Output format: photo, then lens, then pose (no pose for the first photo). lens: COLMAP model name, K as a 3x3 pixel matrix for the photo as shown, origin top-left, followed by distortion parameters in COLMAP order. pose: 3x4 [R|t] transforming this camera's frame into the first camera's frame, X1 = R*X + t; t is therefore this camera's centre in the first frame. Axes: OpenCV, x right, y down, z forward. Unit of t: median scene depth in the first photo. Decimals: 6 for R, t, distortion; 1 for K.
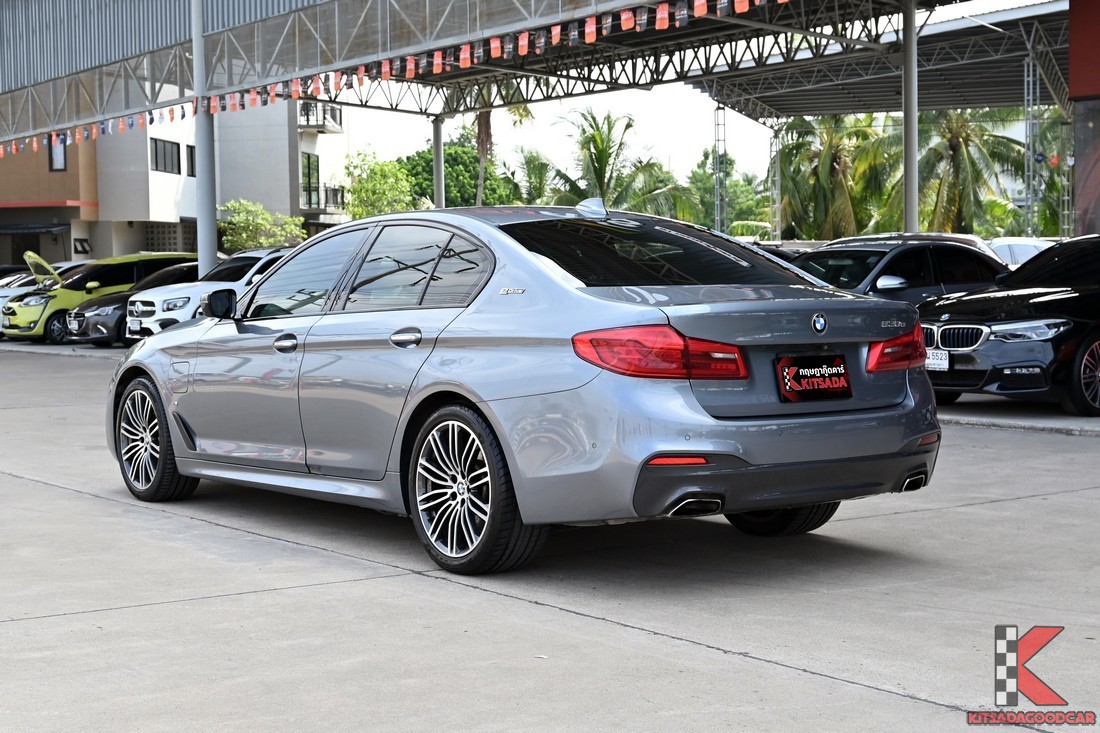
lens RADIAL K [[1633.2, 0, 550.0], [0, 1633.2, 366.5], [0, 0, 1]] dist [-0.002610, -0.035927]
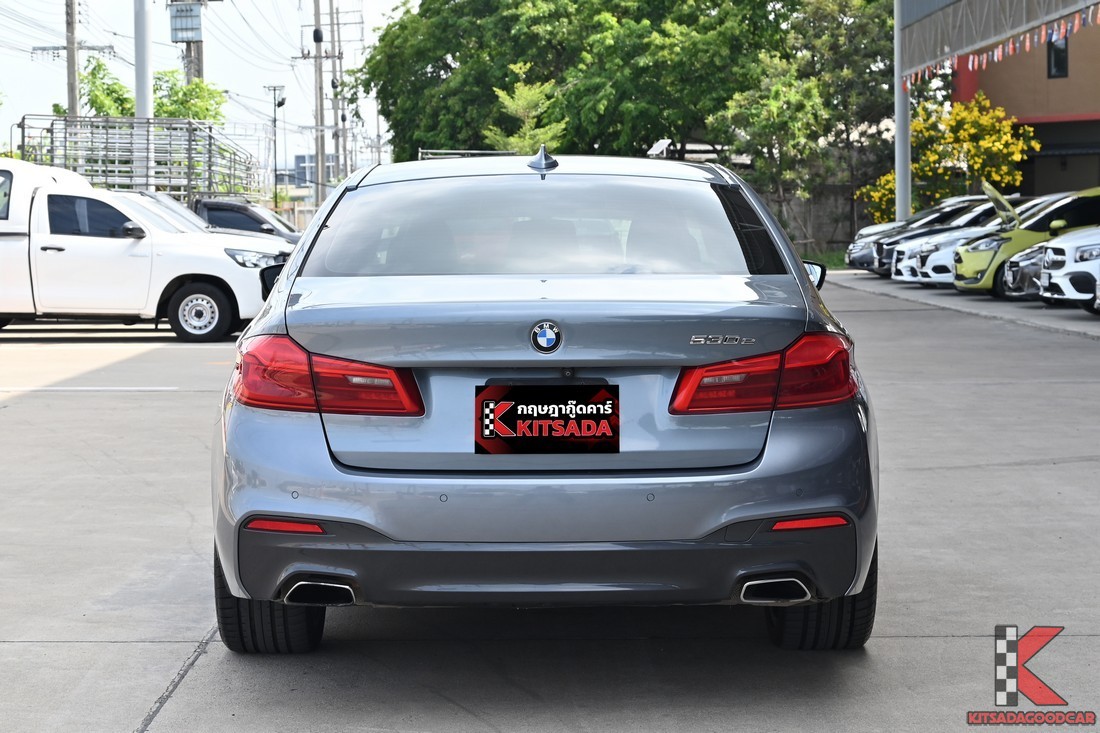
lens RADIAL K [[2123.6, 0, 550.0], [0, 2123.6, 366.5], [0, 0, 1]] dist [-0.027293, -0.273962]
pose [[0.776408, 0.042819, -0.628774, 0.189647], [-0.027909, 0.999047, 0.033573, -0.011687], [0.629612, -0.008518, 0.776863, 0.090553]]
